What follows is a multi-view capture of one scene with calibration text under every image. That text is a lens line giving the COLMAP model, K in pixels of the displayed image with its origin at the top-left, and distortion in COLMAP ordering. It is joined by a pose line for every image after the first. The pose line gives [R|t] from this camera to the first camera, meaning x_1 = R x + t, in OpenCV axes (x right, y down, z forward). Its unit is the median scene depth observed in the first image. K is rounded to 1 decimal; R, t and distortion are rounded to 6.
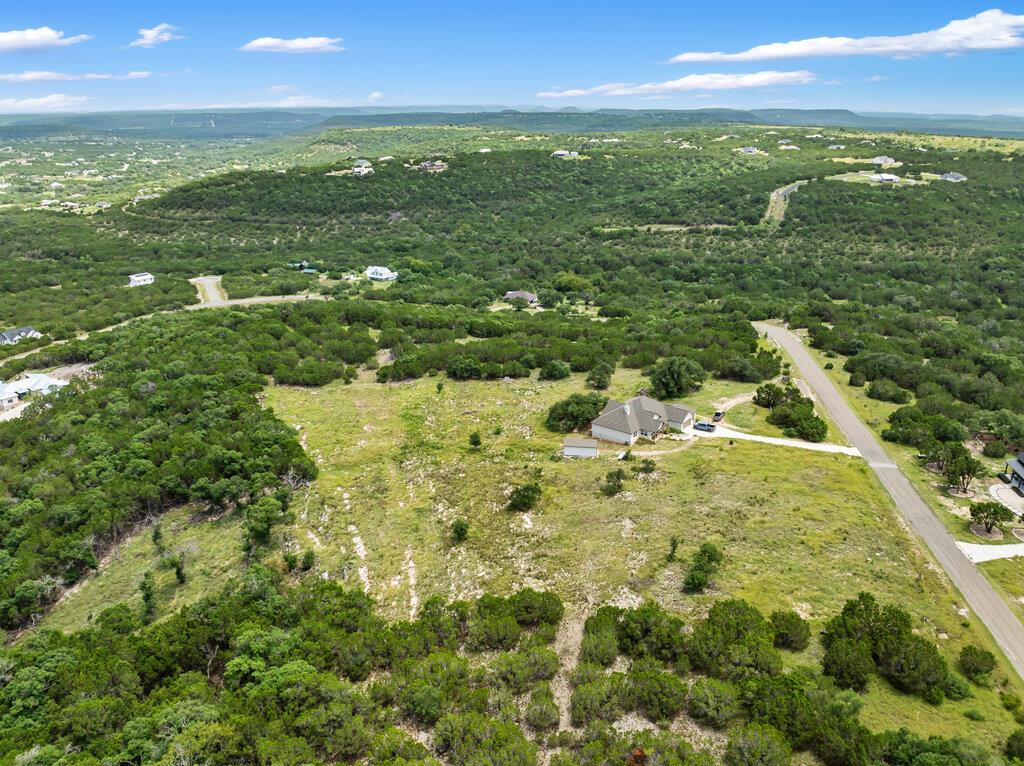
lens RADIAL K [[763.3, 0, 512.2], [0, 763.3, 381.1], [0, 0, 1]] dist [-0.014271, -0.048266]
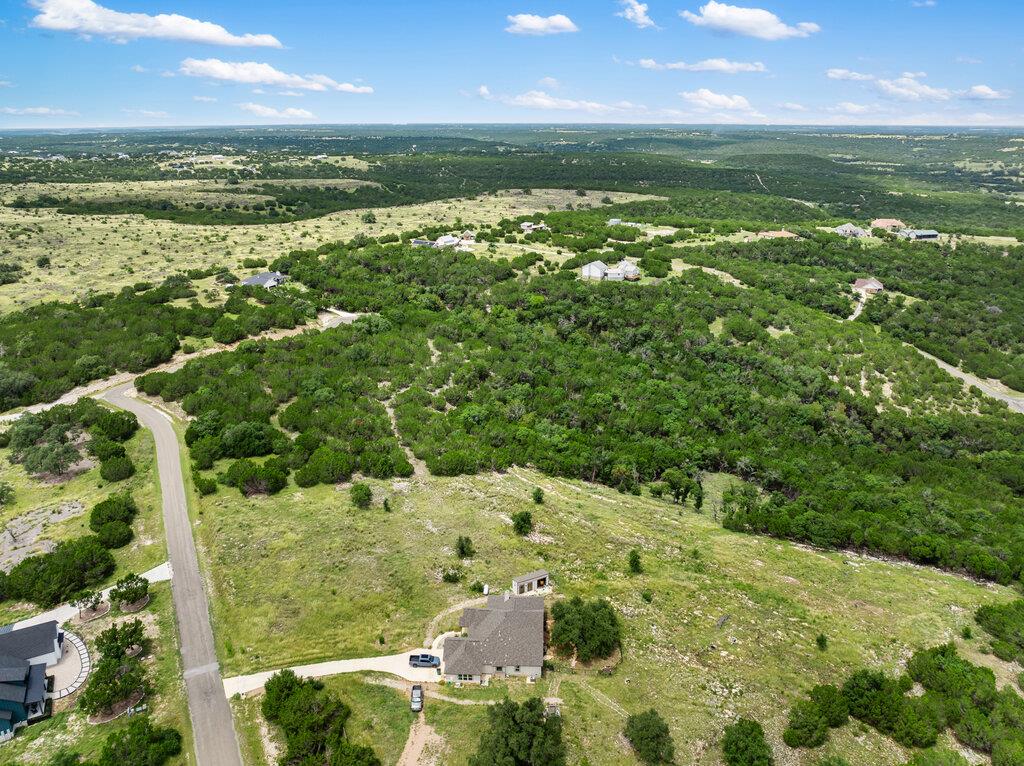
lens RADIAL K [[723.6, 0, 512.3], [0, 723.6, 377.9], [0, 0, 1]] dist [-0.039494, 0.002891]
pose [[-0.821883, 0.199911, -0.533427, 0.168294], [-0.189326, 0.787313, 0.586765, -0.197491], [0.537275, 0.583244, -0.609231, 0.440216]]
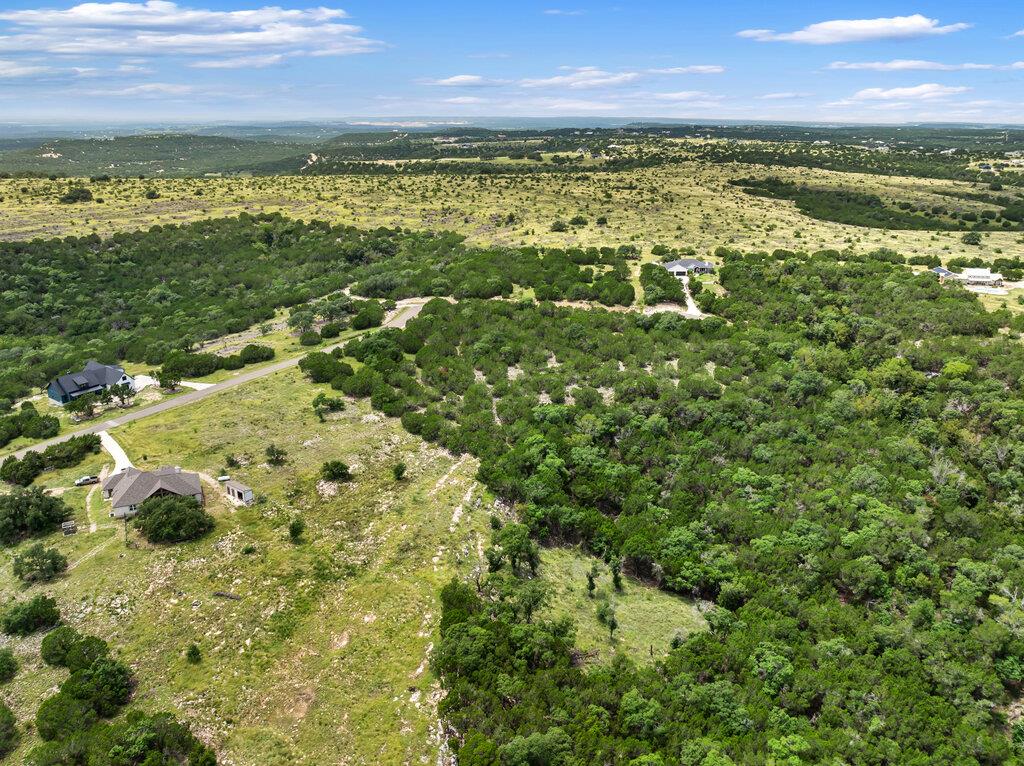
lens RADIAL K [[763.3, 0, 512.2], [0, 763.3, 381.1], [0, 0, 1]] dist [-0.014271, -0.048266]
pose [[-0.884080, -0.158127, 0.439770, -0.224876], [0.157549, 0.785085, 0.599016, -0.198233], [-0.439977, 0.598864, -0.669165, 0.466093]]
